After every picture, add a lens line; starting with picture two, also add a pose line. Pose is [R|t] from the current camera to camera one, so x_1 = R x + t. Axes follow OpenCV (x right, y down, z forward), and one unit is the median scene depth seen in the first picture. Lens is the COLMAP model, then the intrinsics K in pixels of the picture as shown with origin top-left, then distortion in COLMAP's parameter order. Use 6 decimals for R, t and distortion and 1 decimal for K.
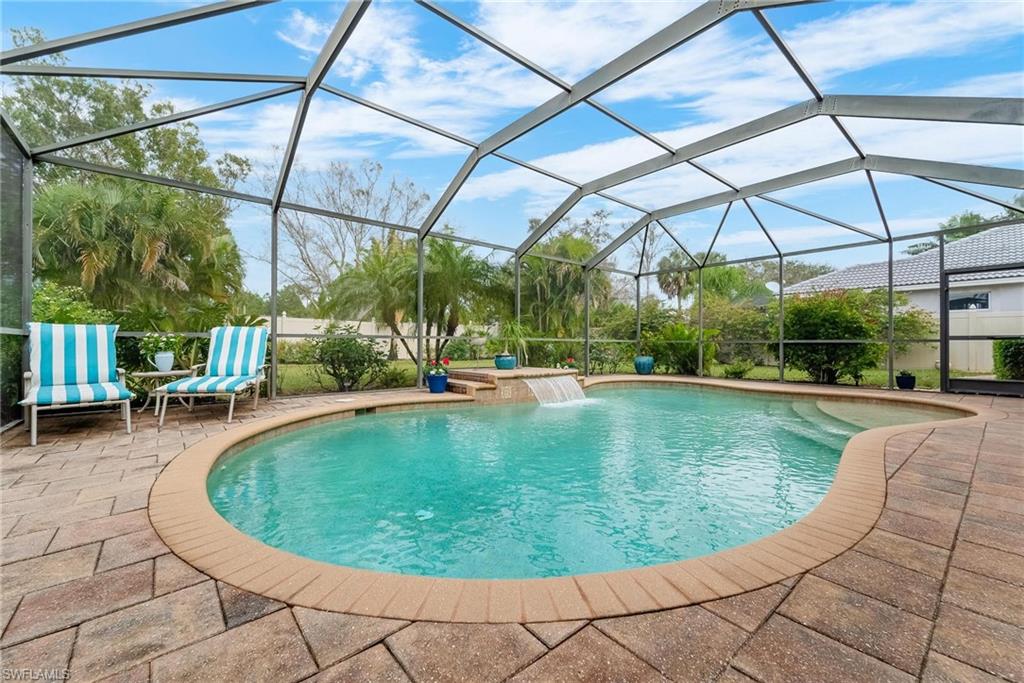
lens RADIAL K [[416.9, 0, 507.7], [0, 416.9, 340.0], [0, 0, 1]] dist [0.001465, 0.000159]
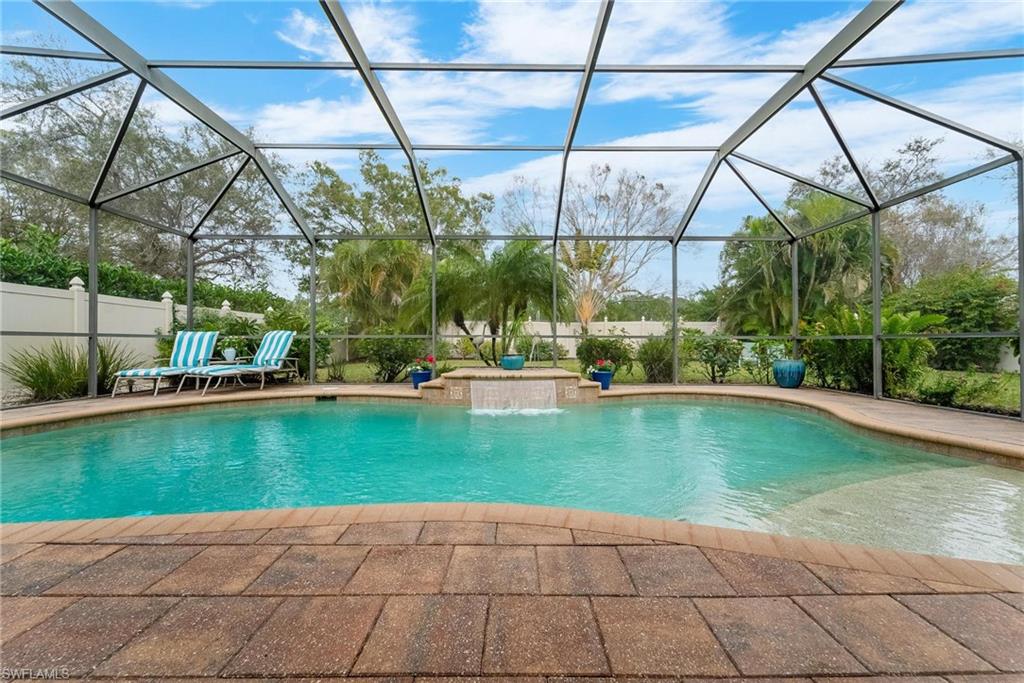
lens RADIAL K [[416.9, 0, 516.2], [0, 416.9, 337.8], [0, 0, 1]] dist [0.001465, 0.000159]
pose [[0.776789, -0.009834, -0.629684, 0.670408], [0.007866, 0.999952, -0.005913, 0.004264], [0.629712, -0.000360, 0.776829, 0.315904]]
